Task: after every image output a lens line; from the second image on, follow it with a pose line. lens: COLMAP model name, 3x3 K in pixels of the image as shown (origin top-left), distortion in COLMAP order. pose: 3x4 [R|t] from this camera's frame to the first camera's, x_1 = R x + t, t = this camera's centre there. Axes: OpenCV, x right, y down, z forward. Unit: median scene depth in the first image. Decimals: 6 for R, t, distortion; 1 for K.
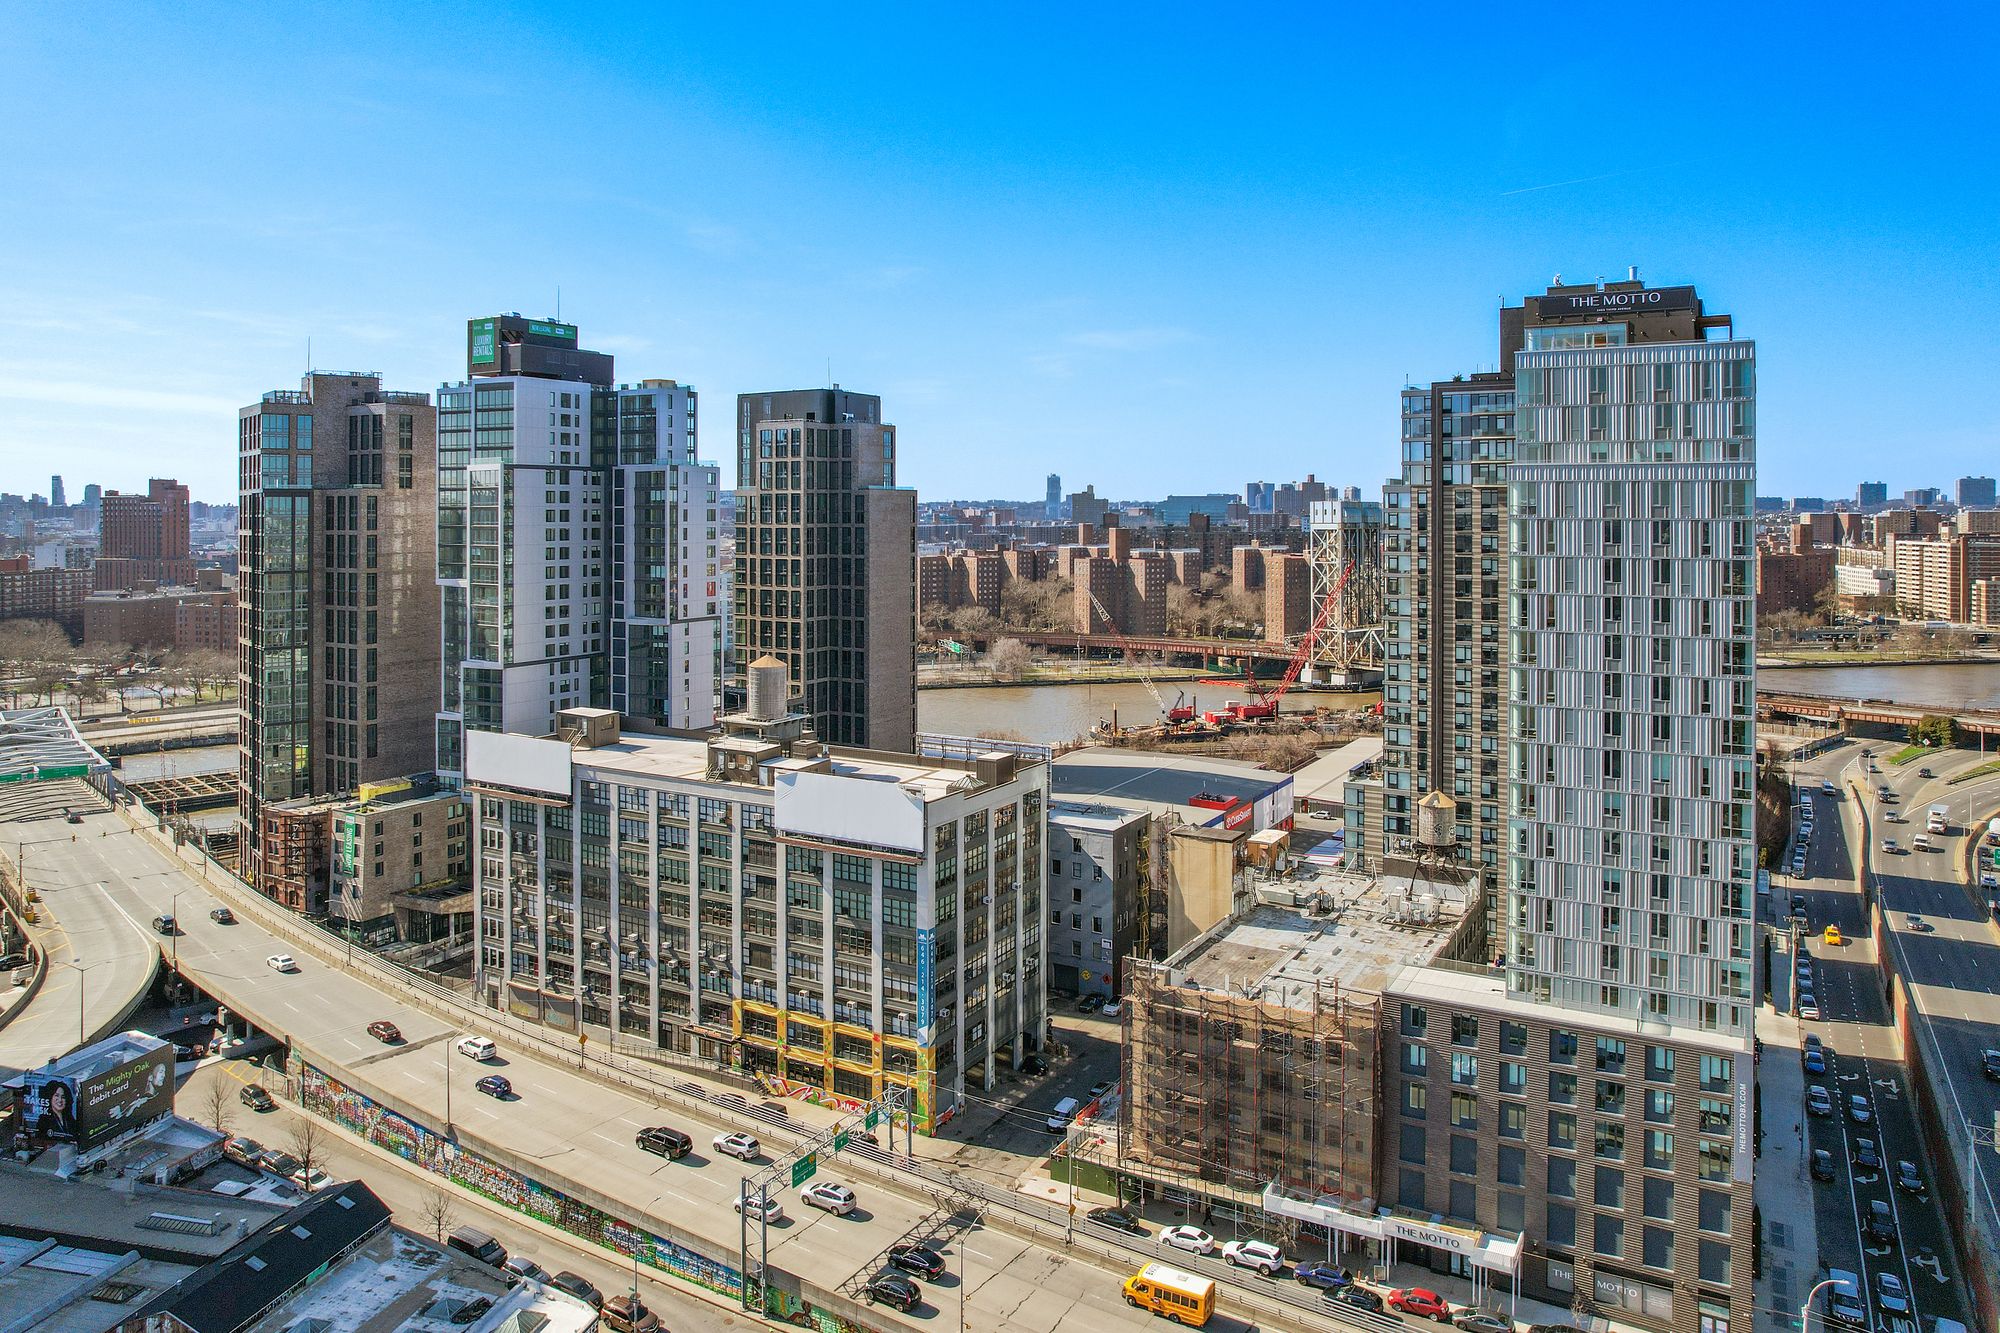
lens RADIAL K [[1230.1, 0, 990.9], [0, 1230.1, 717.2], [0, 0, 1]] dist [-0.020265, 0.002606]
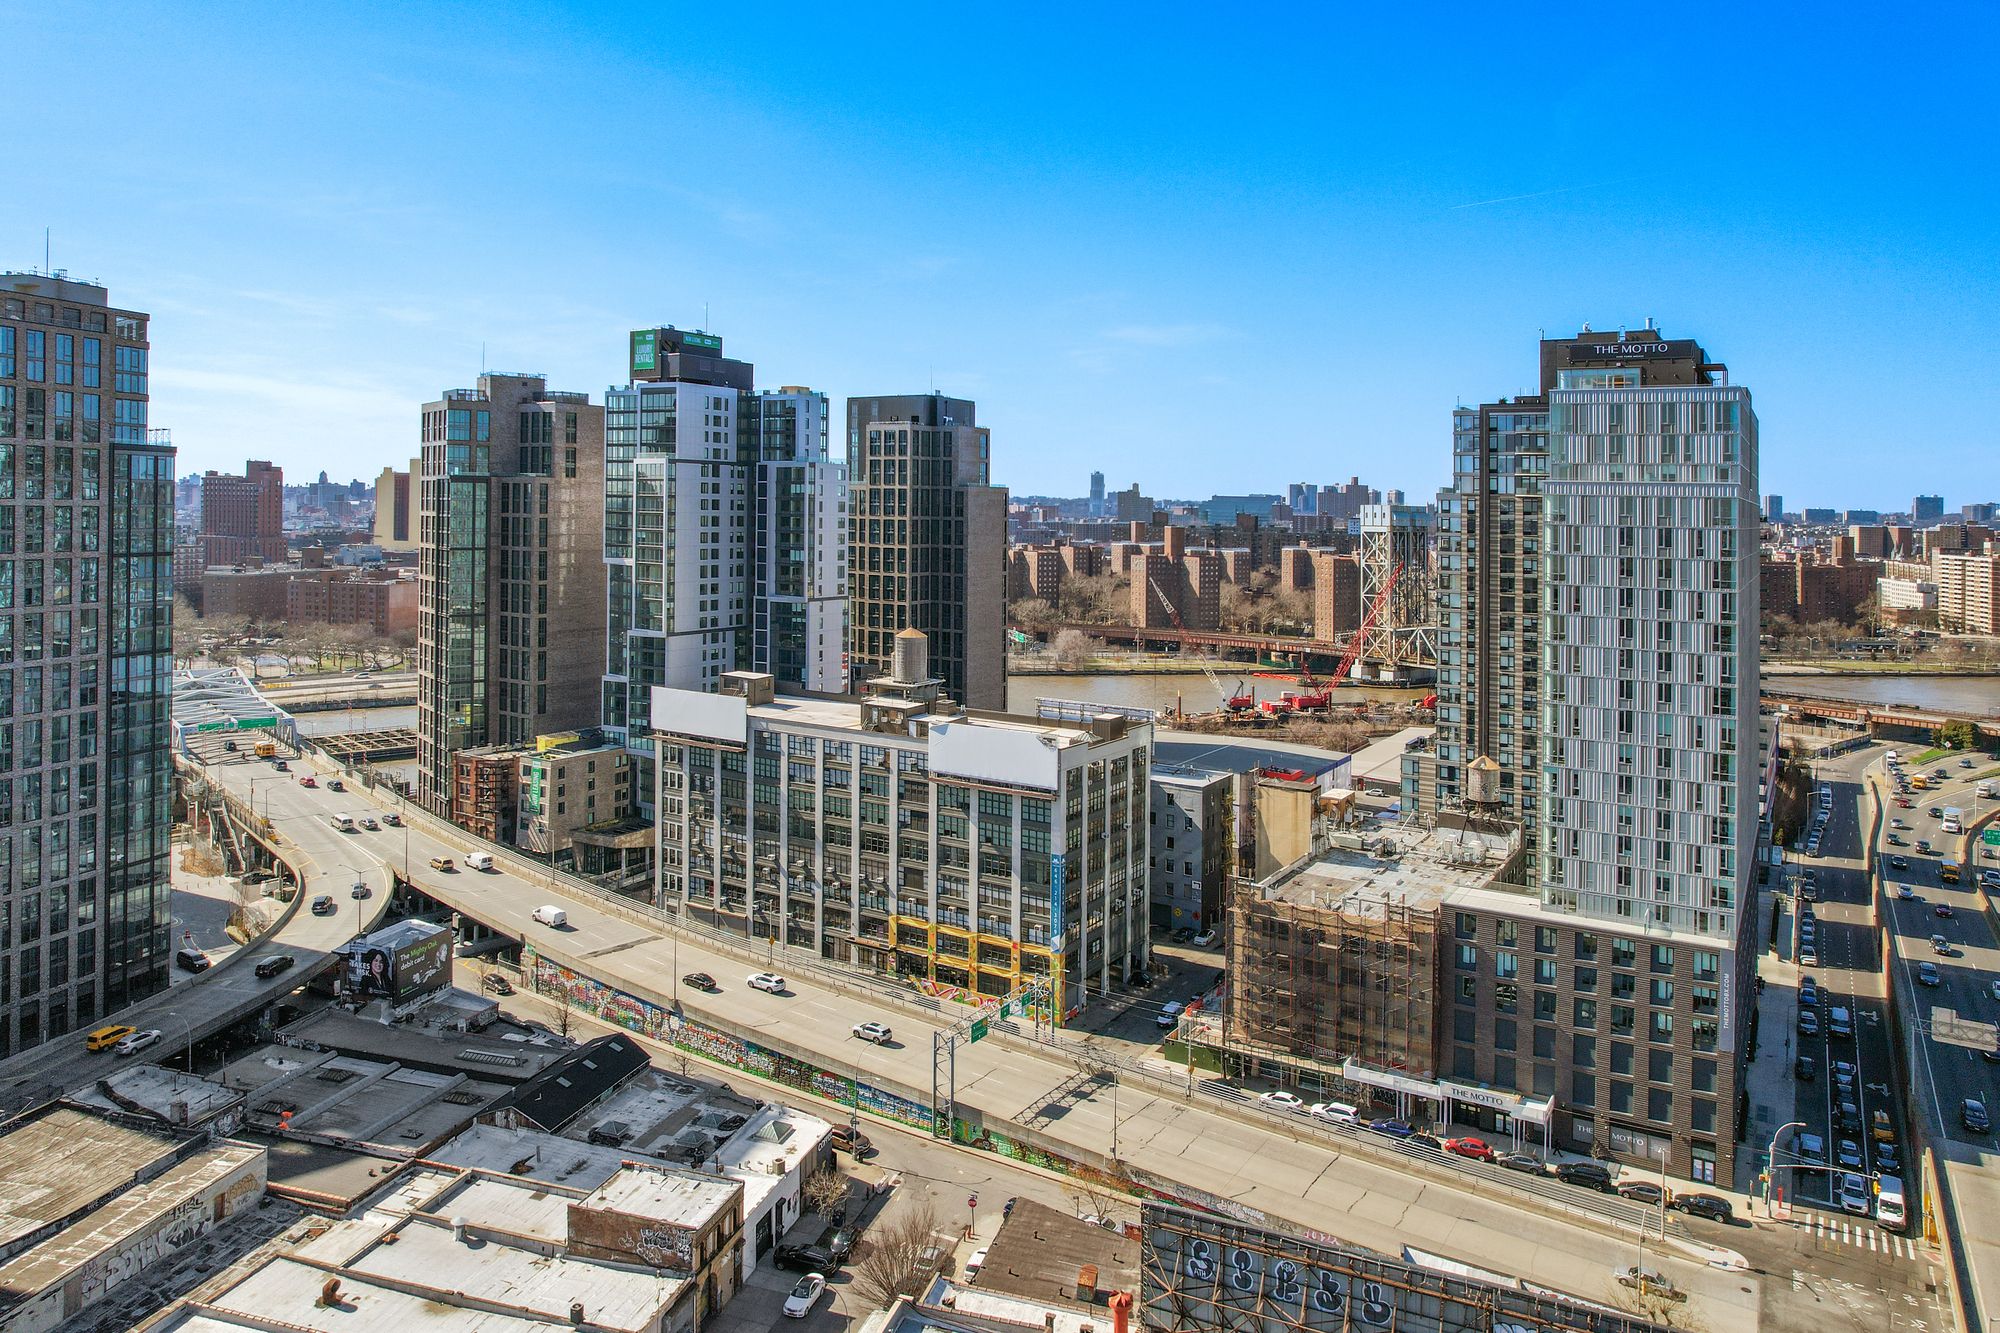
lens RADIAL K [[1331.5, 0, 1000.0], [0, 1331.5, 666.5], [0, 0, 1]] dist [-0.022925, 0.000245]
pose [[0.999792, 0.020310, 0.001885, -0.096111], [-0.020201, 0.998727, -0.046213, 0.041526], [-0.002821, 0.046166, 0.998930, -0.251744]]
